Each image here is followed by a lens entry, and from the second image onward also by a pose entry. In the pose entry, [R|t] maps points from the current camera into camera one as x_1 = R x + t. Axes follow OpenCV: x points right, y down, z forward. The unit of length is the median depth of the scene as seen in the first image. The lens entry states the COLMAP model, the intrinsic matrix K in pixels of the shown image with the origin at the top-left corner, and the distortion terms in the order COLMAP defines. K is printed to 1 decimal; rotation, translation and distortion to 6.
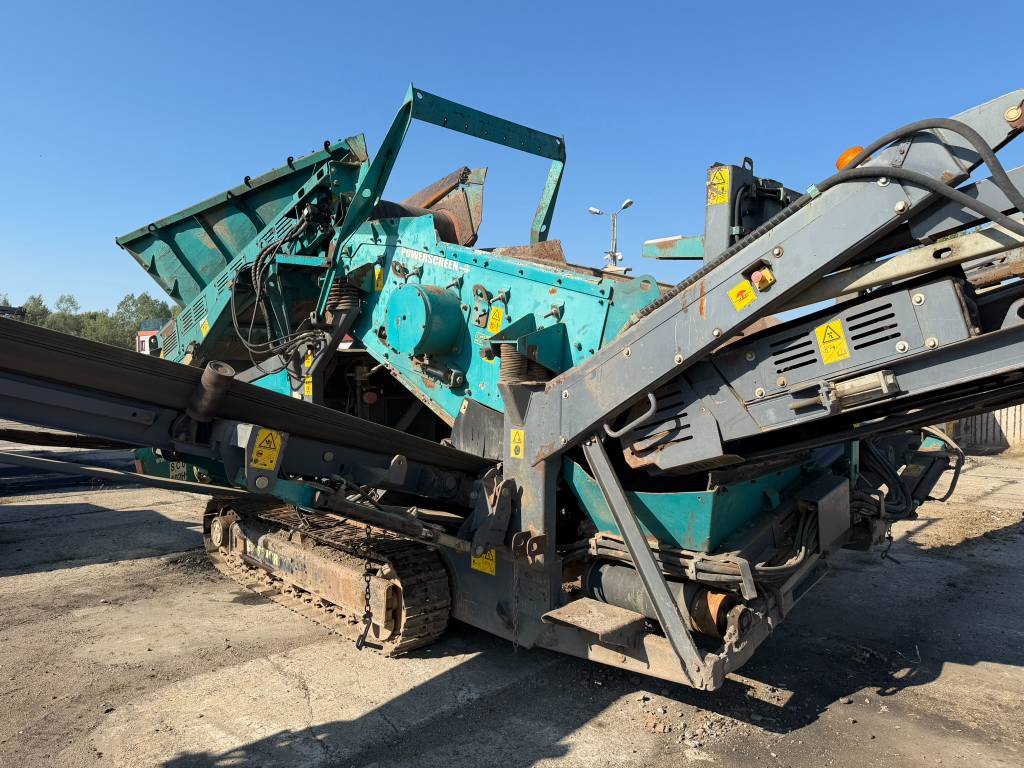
lens RADIAL K [[719.7, 0, 509.6], [0, 719.7, 379.6], [0, 0, 1]] dist [0.065653, -0.075943]
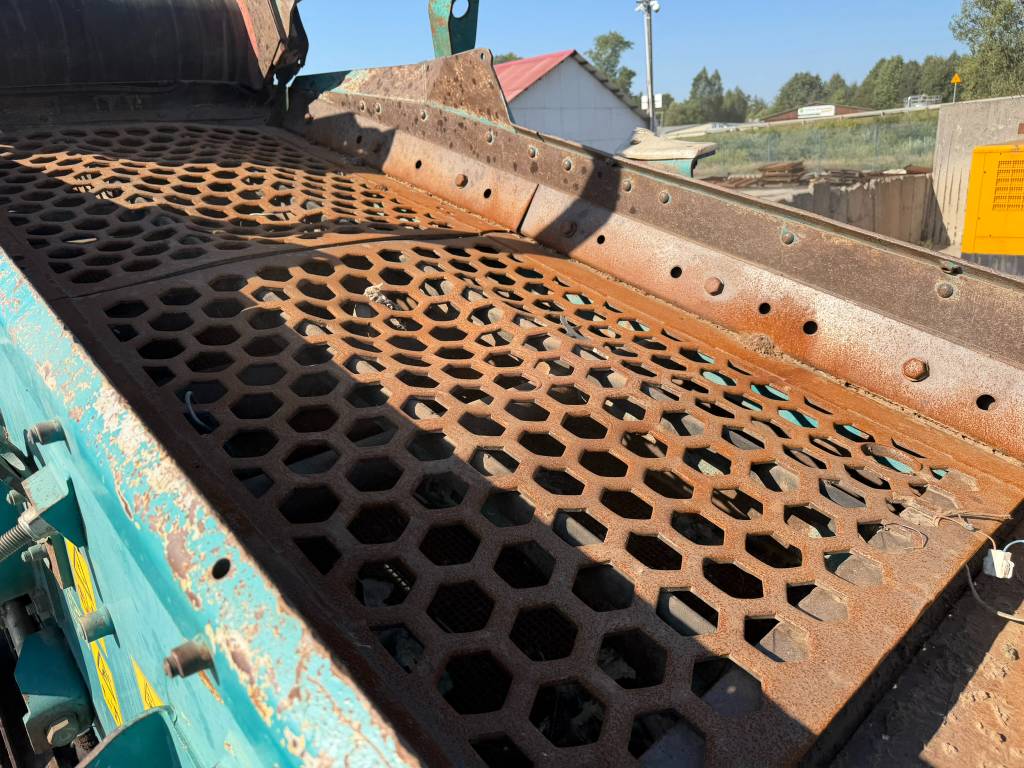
lens RADIAL K [[719.7, 0, 510.8], [0, 719.7, 383.3], [0, 0, 1]] dist [0.065653, -0.075943]
pose [[0.997249, -0.051907, -0.052915, 0.115320], [0.065378, 0.952353, 0.297908, -0.191337], [0.034930, -0.300548, 0.953127, 0.820563]]
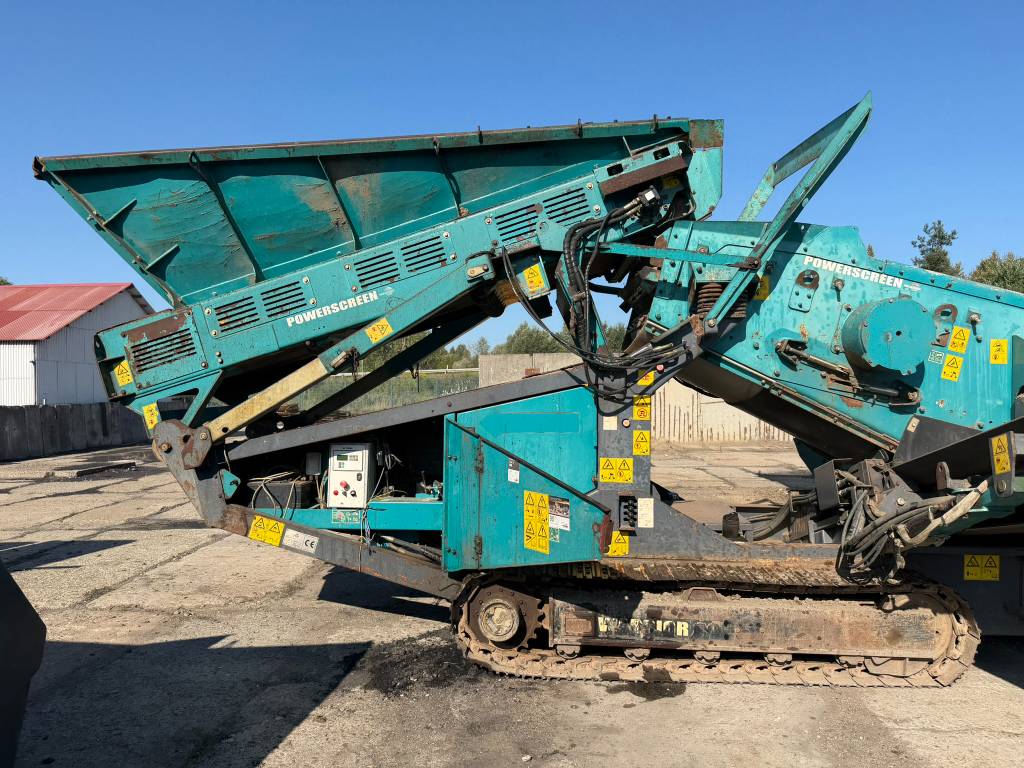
lens RADIAL K [[719.7, 0, 501.5], [0, 719.7, 386.6], [0, 0, 1]] dist [0.065653, -0.075943]
pose [[0.738393, -0.006898, 0.674336, -1.218666], [0.017459, 0.999808, -0.008890, -0.016524], [-0.674145, 0.018338, 0.738371, 0.660328]]
